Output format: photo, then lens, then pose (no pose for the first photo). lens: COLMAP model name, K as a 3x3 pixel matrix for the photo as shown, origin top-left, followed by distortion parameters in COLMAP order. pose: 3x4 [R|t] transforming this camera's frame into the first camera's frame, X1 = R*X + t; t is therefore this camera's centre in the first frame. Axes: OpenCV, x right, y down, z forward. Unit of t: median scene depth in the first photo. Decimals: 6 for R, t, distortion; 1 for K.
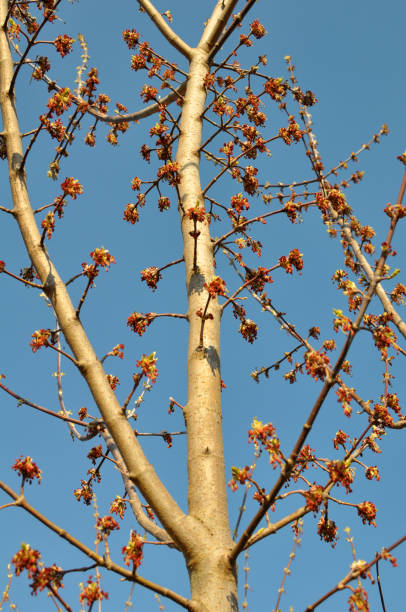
lens RADIAL K [[987.3, 0, 203.9], [0, 987.3, 318.8], [0, 0, 1]] dist [-0.183082, 0.253227]
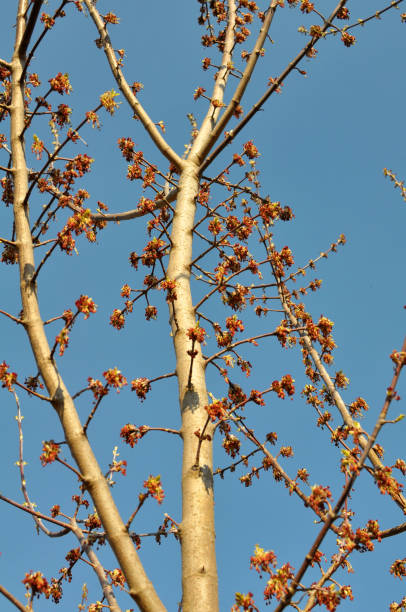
lens RADIAL K [[987.3, 0, 203.9], [0, 987.3, 318.8], [0, 0, 1]] dist [-0.183082, 0.253227]
pose [[0.994222, 0.072517, 0.079148, -0.083588], [-0.066603, 0.994959, -0.074966, -0.045748], [-0.084185, 0.069261, 0.994040, -0.038201]]
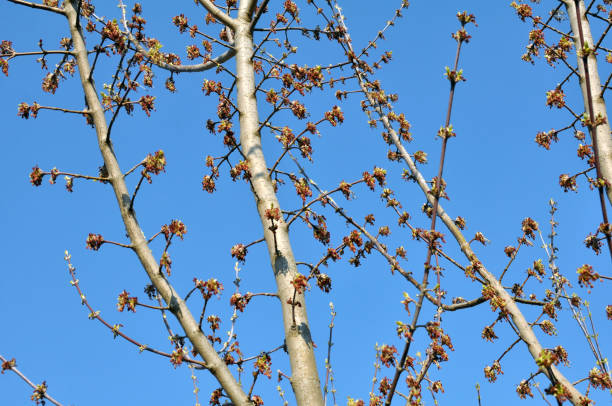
lens RADIAL K [[1016.7, 0, 306.0], [0, 1016.7, 203.0], [0, 0, 1]] dist [-0.192878, 0.150838]
pose [[0.987043, -0.152996, 0.048356, -0.026139], [0.146114, 0.981571, 0.123159, -0.275366], [-0.066308, -0.114498, 0.991208, -0.281978]]
